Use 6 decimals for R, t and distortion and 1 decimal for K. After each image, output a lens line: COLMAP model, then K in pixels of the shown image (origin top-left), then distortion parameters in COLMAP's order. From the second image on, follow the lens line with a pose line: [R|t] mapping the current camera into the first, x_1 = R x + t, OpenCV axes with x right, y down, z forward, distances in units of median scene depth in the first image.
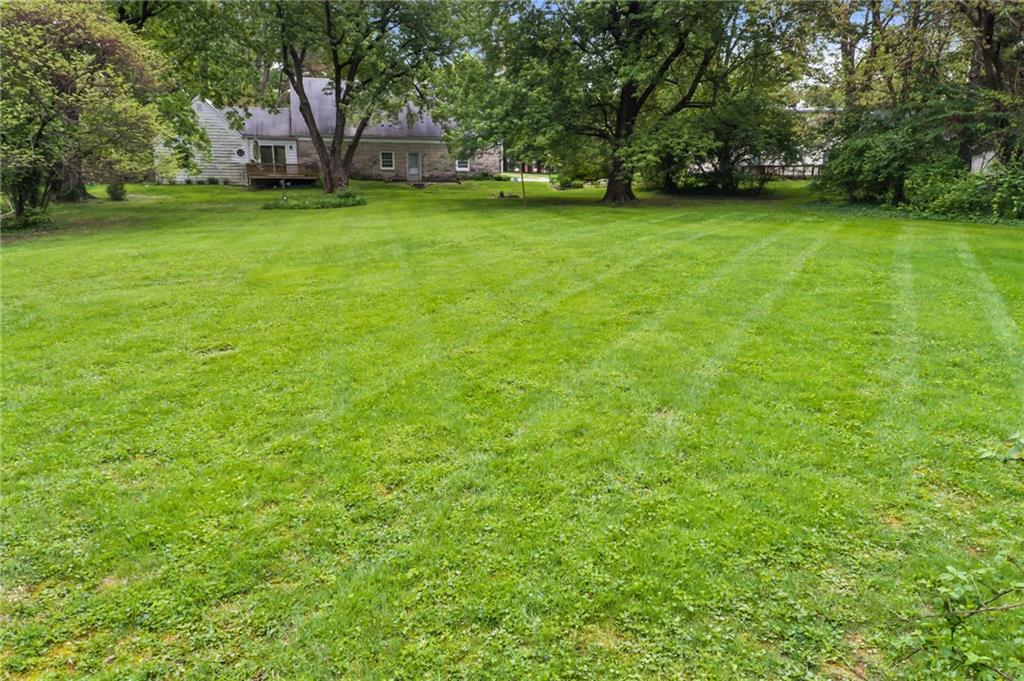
lens RADIAL K [[735.8, 0, 521.3], [0, 735.8, 340.2], [0, 0, 1]] dist [0.206384, -0.244428]
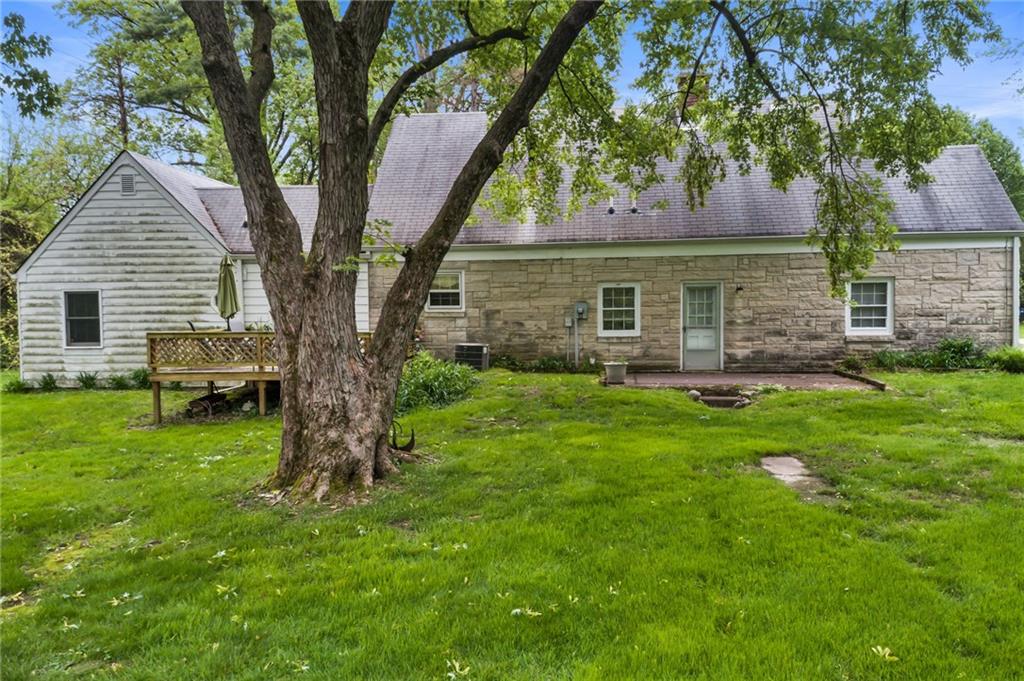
lens RADIAL K [[735.8, 0, 521.3], [0, 735.8, 340.2], [0, 0, 1]] dist [0.206384, -0.244428]
pose [[0.937090, 0.001778, -0.349084, -0.285991], [-0.068577, 0.981439, -0.179092, -0.450157], [0.342287, 0.191764, 0.919819, 1.863475]]
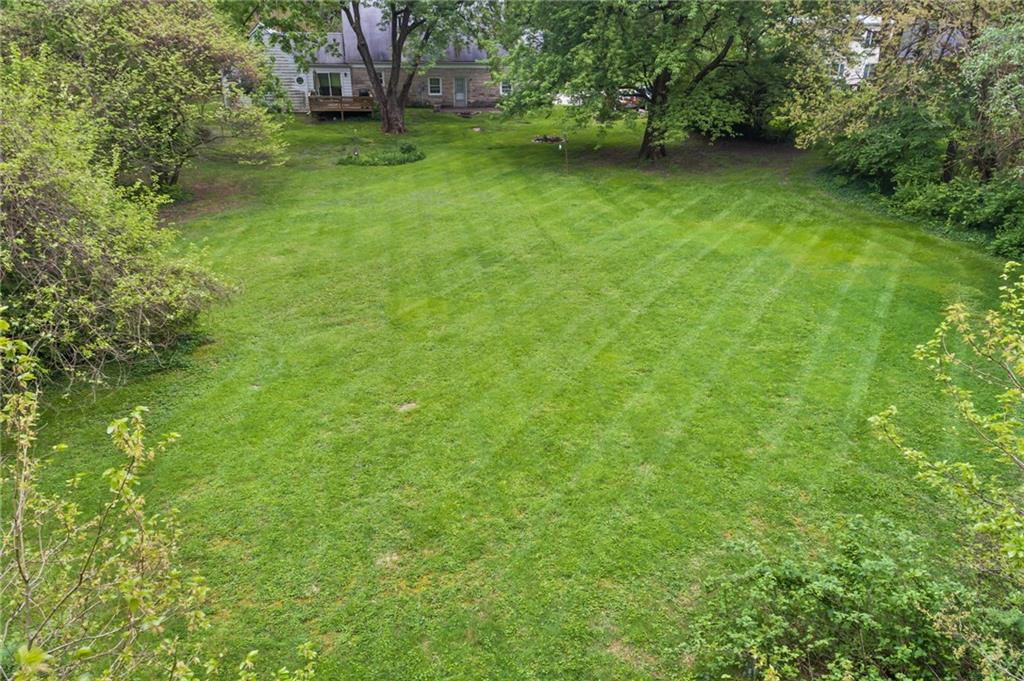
lens RADIAL K [[724.0, 0, 519.6], [0, 724.0, 381.9], [0, 0, 1]] dist [0.206788, -0.237214]
pose [[0.998883, 0.020061, -0.042789, -0.020860], [-0.010438, 0.976719, 0.214268, -0.164292], [0.046091, -0.213582, 0.975837, -0.274335]]
